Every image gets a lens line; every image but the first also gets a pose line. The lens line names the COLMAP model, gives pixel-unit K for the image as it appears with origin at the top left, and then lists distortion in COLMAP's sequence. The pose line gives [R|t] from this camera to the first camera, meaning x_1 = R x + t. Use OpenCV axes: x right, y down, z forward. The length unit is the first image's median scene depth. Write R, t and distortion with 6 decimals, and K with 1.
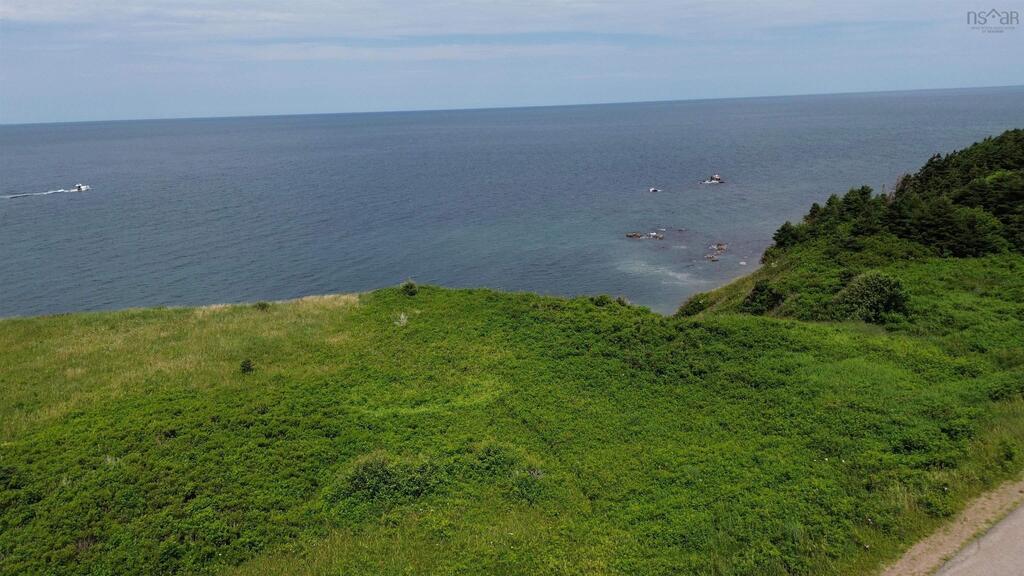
lens RADIAL K [[720.6, 0, 517.0], [0, 720.6, 290.9], [0, 0, 1]] dist [0.053663, -0.036034]
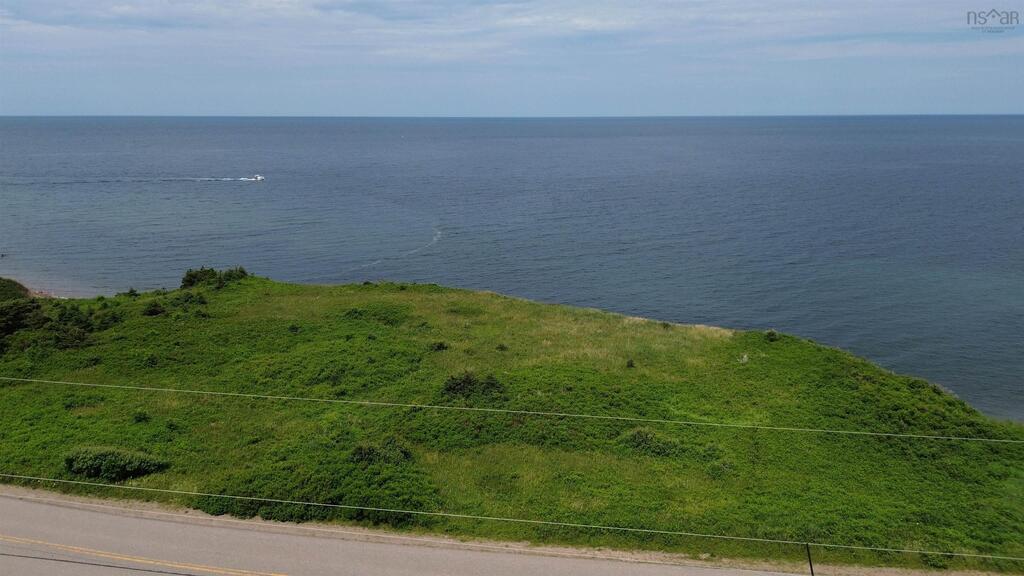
lens RADIAL K [[720.6, 0, 514.3], [0, 720.6, 282.1], [0, 0, 1]] dist [0.053663, -0.036034]
pose [[0.771560, 0.177550, -0.610878, 0.349769], [-0.185136, 0.981368, 0.051398, -0.101398], [0.608622, 0.073439, 0.790055, -0.409349]]
